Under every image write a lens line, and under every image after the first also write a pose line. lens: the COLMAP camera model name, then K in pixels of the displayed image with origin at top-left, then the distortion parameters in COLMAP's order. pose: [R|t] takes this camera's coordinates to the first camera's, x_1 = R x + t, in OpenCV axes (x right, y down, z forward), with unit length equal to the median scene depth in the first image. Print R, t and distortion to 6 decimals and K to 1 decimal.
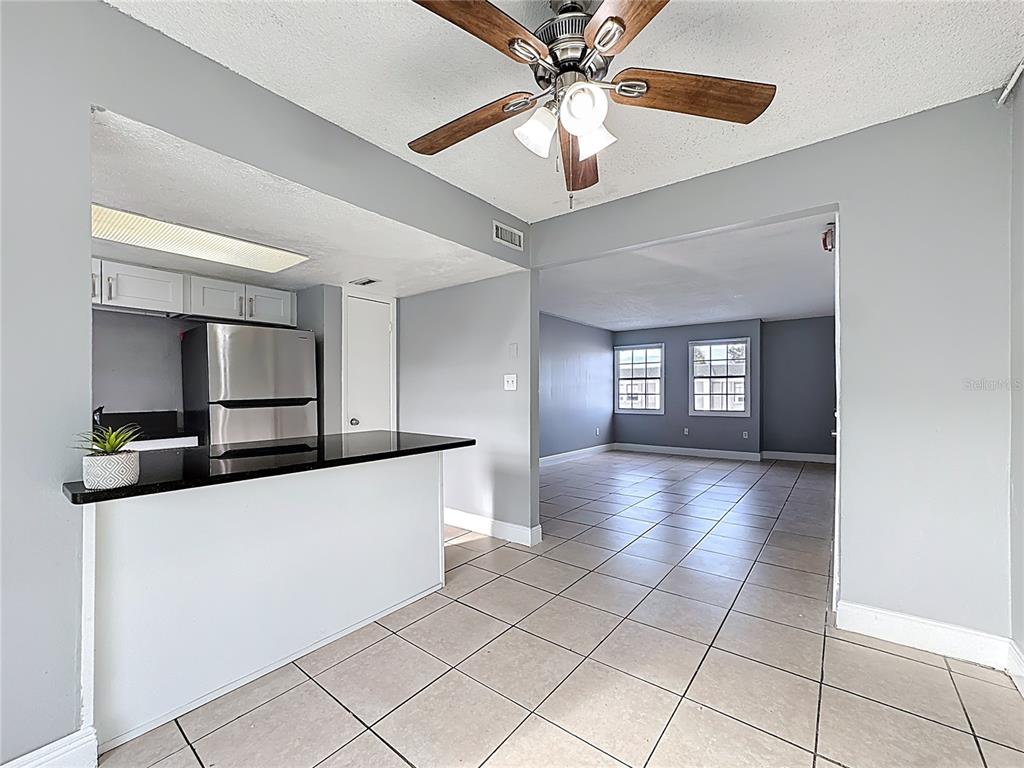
lens RADIAL K [[419.2, 0, 513.2], [0, 419.2, 394.7], [0, 0, 1]] dist [-0.048378, 0.023360]
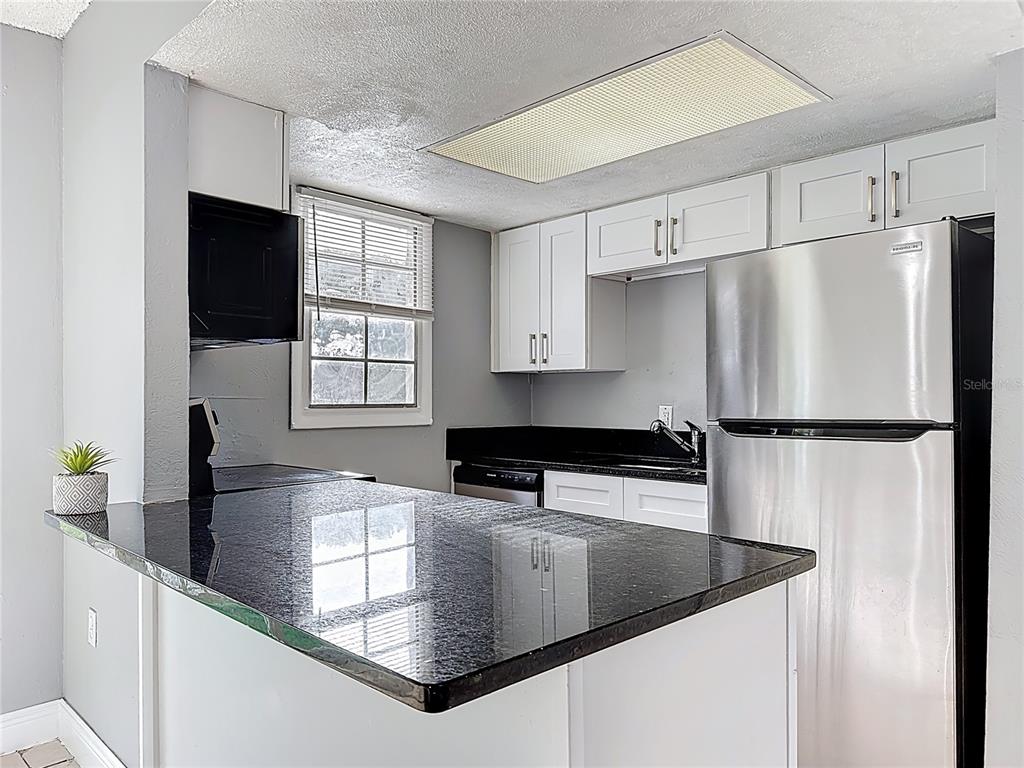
lens RADIAL K [[729.8, 0, 509.8], [0, 729.8, 402.4], [0, 0, 1]] dist [0.093600, -0.138612]
pose [[-0.132335, 0.012148, -0.991131, 0.173594], [-0.008422, 0.999875, 0.013380, -0.014827], [0.991169, 0.010117, -0.132216, 0.864634]]
